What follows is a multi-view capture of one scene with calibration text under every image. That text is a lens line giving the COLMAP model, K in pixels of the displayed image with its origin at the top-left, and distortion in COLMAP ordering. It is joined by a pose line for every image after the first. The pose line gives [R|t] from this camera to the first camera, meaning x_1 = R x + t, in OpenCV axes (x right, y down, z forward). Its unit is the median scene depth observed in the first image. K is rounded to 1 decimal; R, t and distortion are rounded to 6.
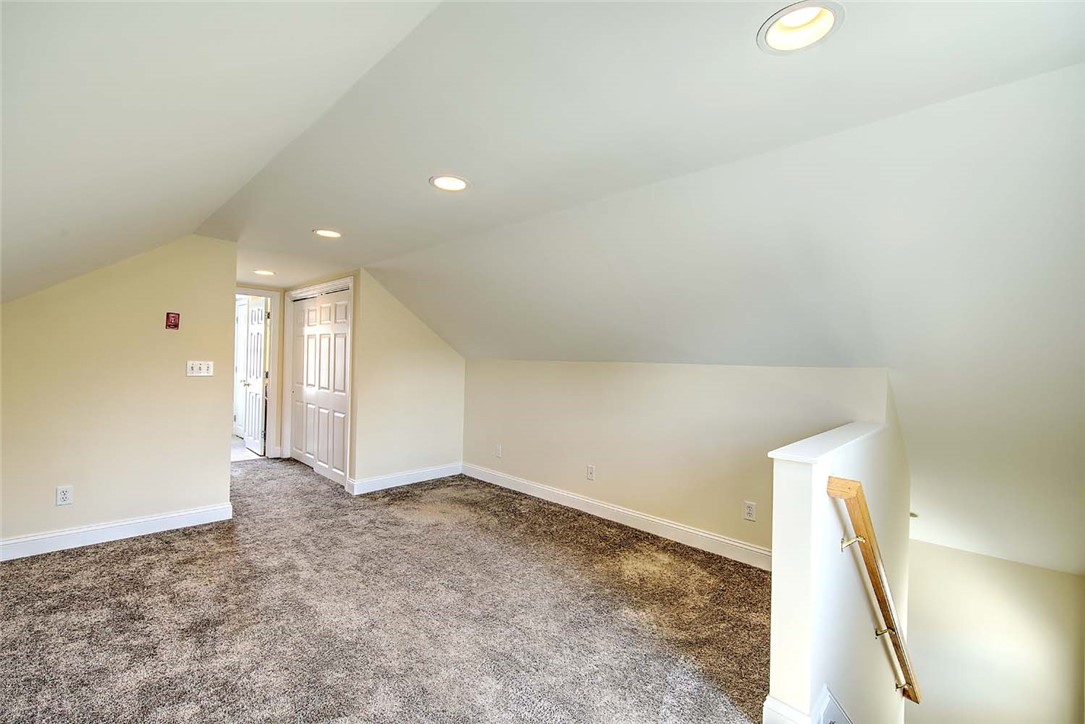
lens RADIAL K [[470.8, 0, 542.5], [0, 470.8, 362.0], [0, 0, 1]] dist [-0.000752, -0.000043]
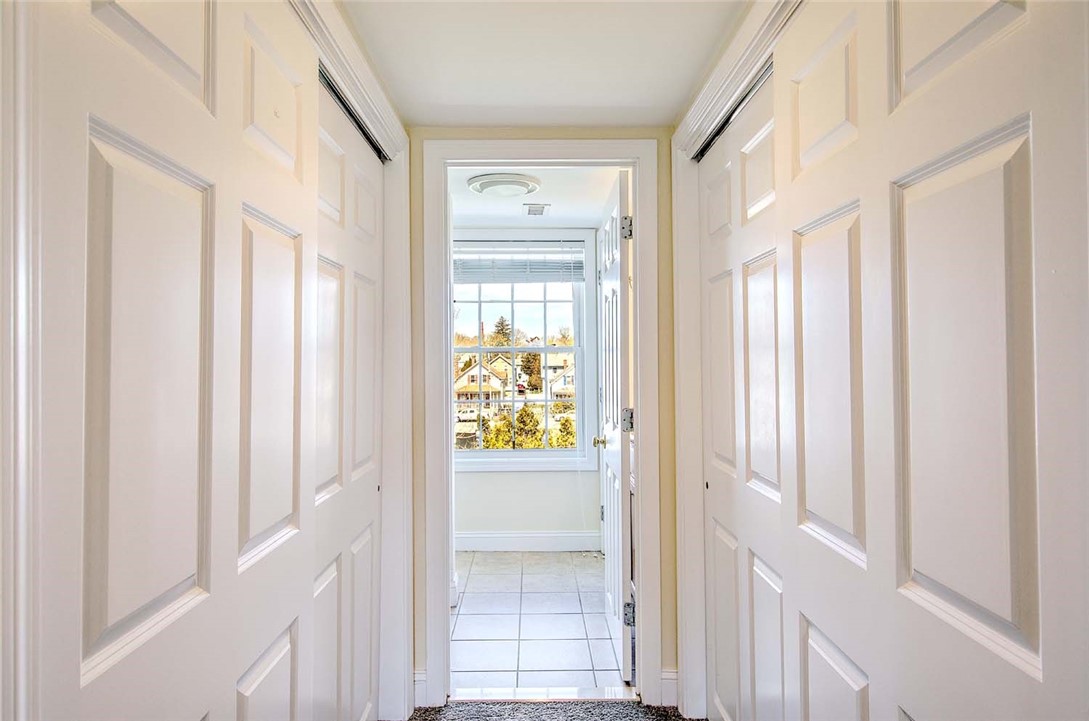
lens RADIAL K [[676.9, 0, 544.5], [0, 676.9, 360.5], [0, 0, 1]] dist [0.000111, -0.000059]
pose [[0.704352, -0.039145, -0.708771, -0.311134], [0.028505, 0.999233, -0.026860, -0.001298], [0.709279, -0.001285, 0.704927, 0.651538]]
